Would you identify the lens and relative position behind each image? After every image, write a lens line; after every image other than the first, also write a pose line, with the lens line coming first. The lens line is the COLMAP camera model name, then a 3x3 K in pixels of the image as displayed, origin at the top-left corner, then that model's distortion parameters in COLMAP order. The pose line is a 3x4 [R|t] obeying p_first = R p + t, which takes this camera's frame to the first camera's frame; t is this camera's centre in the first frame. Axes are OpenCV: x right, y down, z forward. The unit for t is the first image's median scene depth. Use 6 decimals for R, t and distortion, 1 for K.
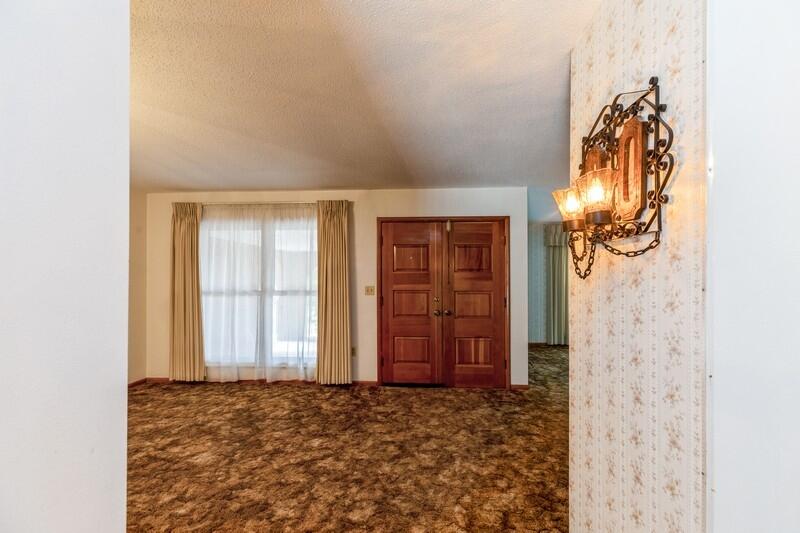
lens RADIAL K [[359.8, 0, 404.3], [0, 359.8, 276.6], [0, 0, 1]] dist [0.002683, 0.000469]
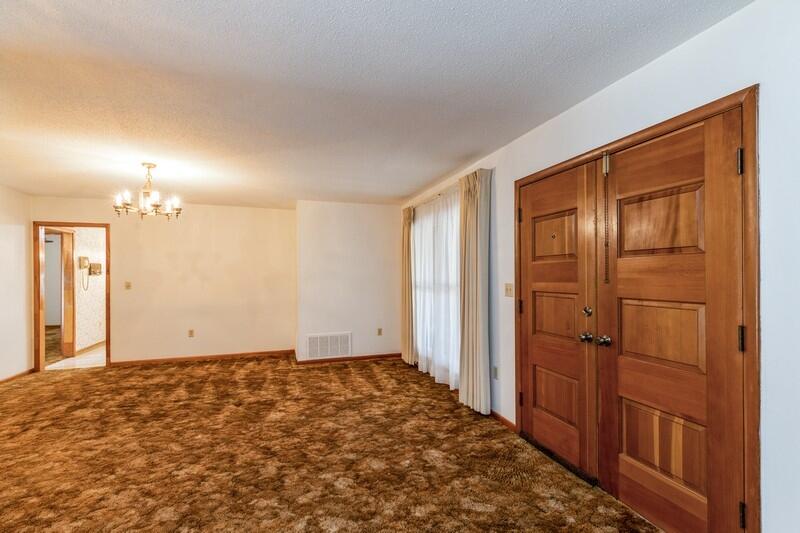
lens RADIAL K [[359.8, 0, 404.3], [0, 359.8, 276.6], [0, 0, 1]] dist [0.002683, 0.000469]
pose [[0.384889, 0.002213, -0.922960, 0.483880], [0.010127, 0.999927, 0.006621, 0.006412], [0.922907, -0.011895, 0.384839, 0.574932]]
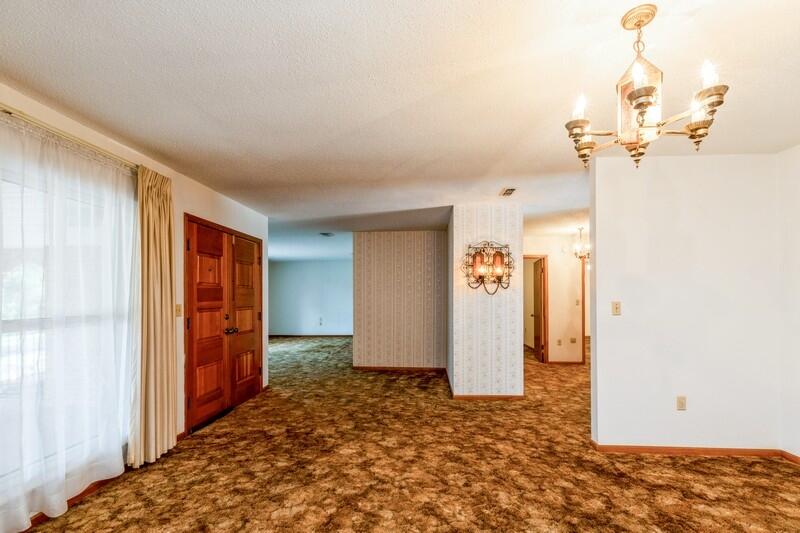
lens RADIAL K [[367.4, 0, 402.0], [0, 367.4, 292.8], [0, 0, 1]] dist [0.001345, 0.000051]
pose [[-0.012626, 0.012397, 0.999843, -0.883015], [-0.002490, 0.999920, -0.012430, 0.011834], [-0.999917, -0.002646, -0.012594, 0.578875]]
